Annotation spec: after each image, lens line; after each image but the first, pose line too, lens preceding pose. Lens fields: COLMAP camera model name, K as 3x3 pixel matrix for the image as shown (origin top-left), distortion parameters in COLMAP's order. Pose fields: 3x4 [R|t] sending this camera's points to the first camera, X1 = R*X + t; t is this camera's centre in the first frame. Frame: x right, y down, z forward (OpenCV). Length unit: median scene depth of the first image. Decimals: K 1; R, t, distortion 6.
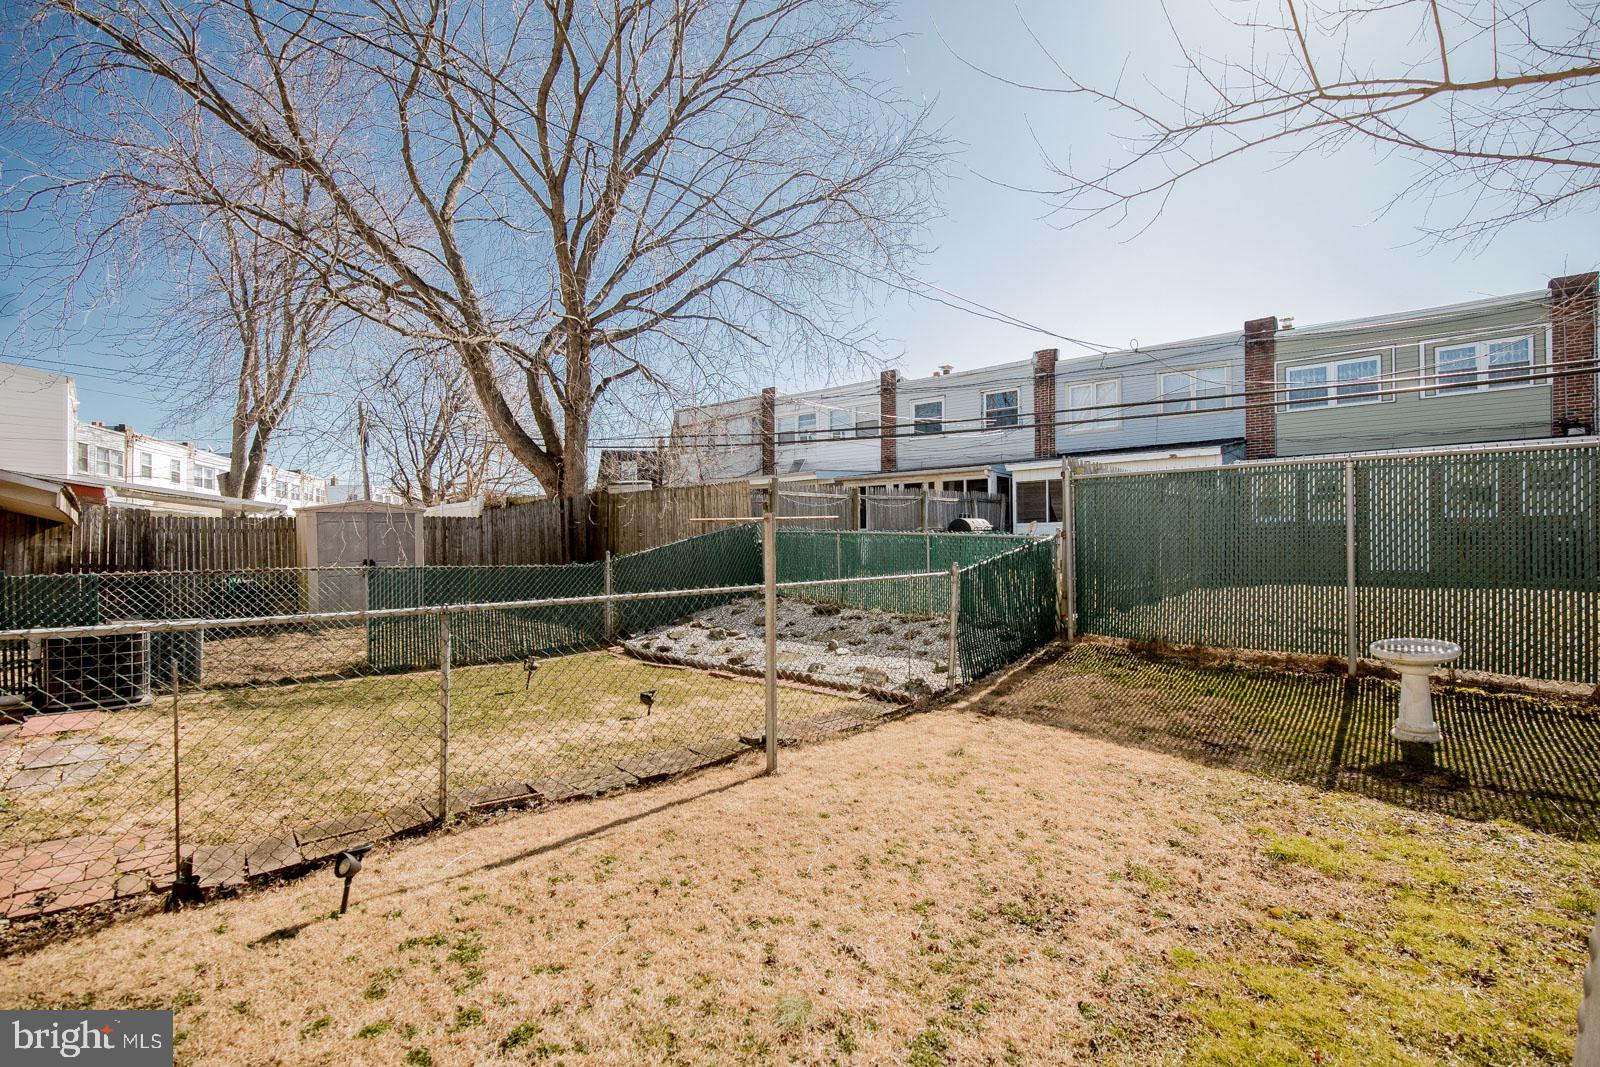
lens RADIAL K [[744.7, 0, 802.5], [0, 744.7, 541.9], [0, 0, 1]] dist [-0.006043, 0.005553]
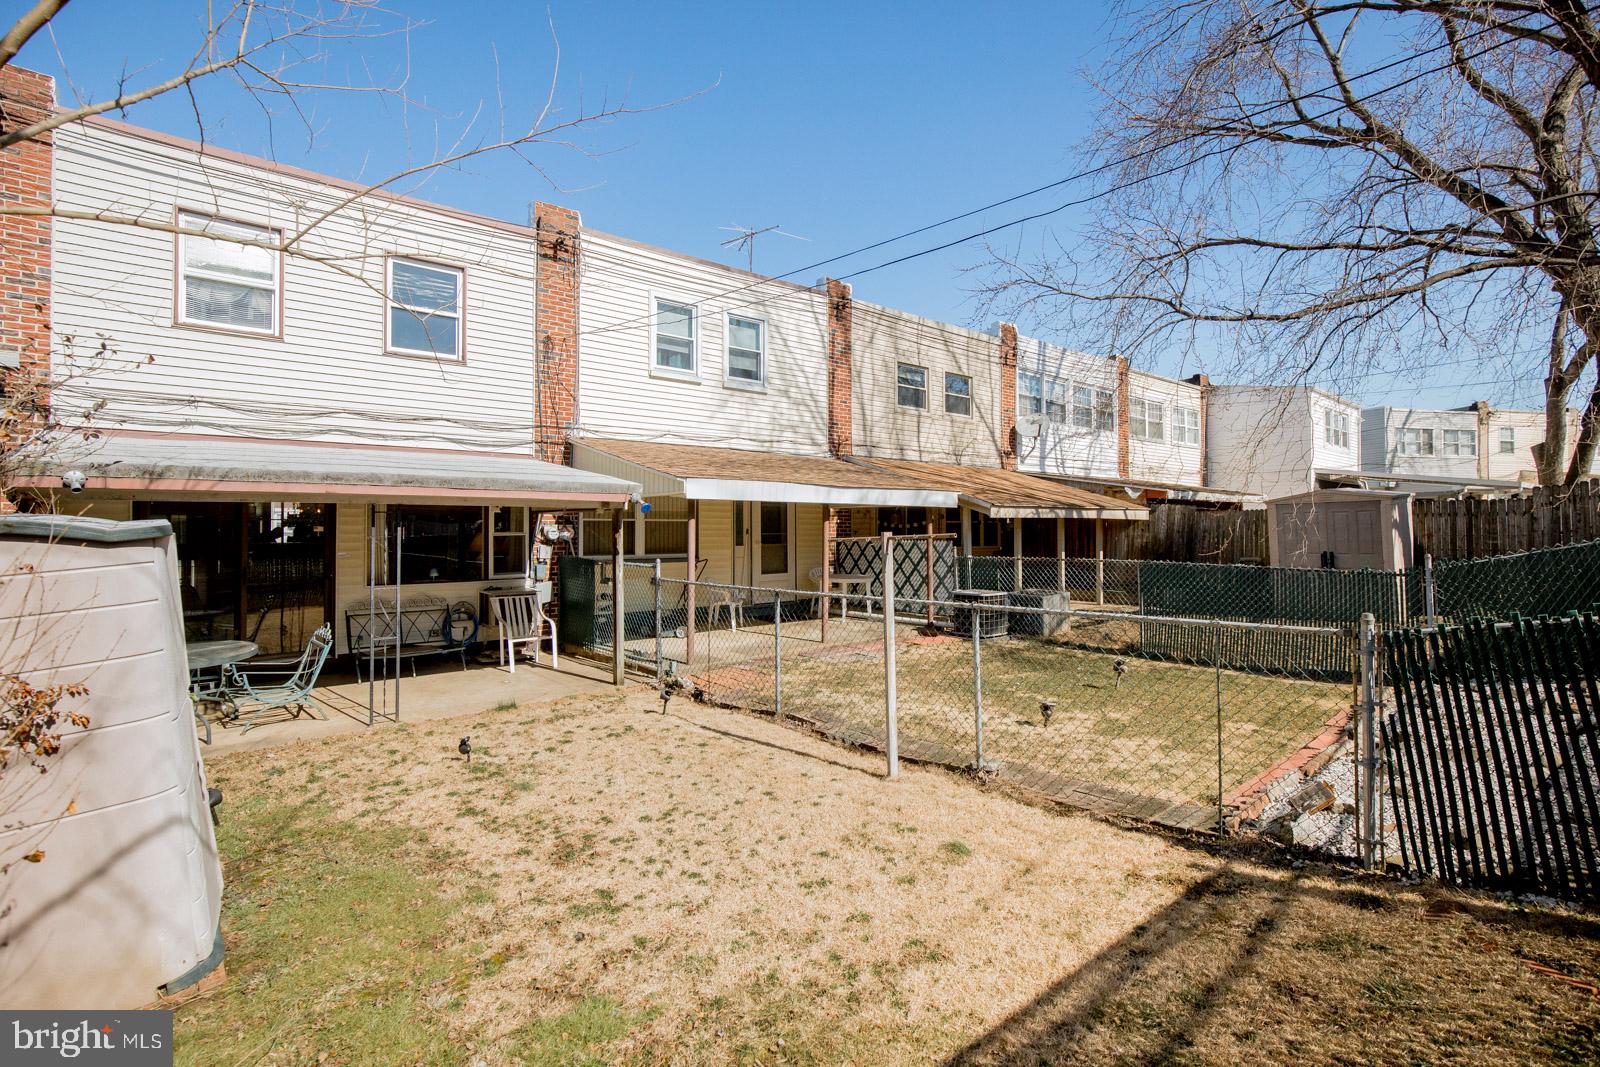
lens RADIAL K [[744.7, 0, 802.5], [0, 744.7, 532.3], [0, 0, 1]] dist [-0.006043, 0.005553]
pose [[-0.027350, 0.012844, -0.999543, 0.821710], [0.012485, 0.999844, 0.012506, -0.044620], [0.999548, -0.012137, -0.027506, 0.737057]]
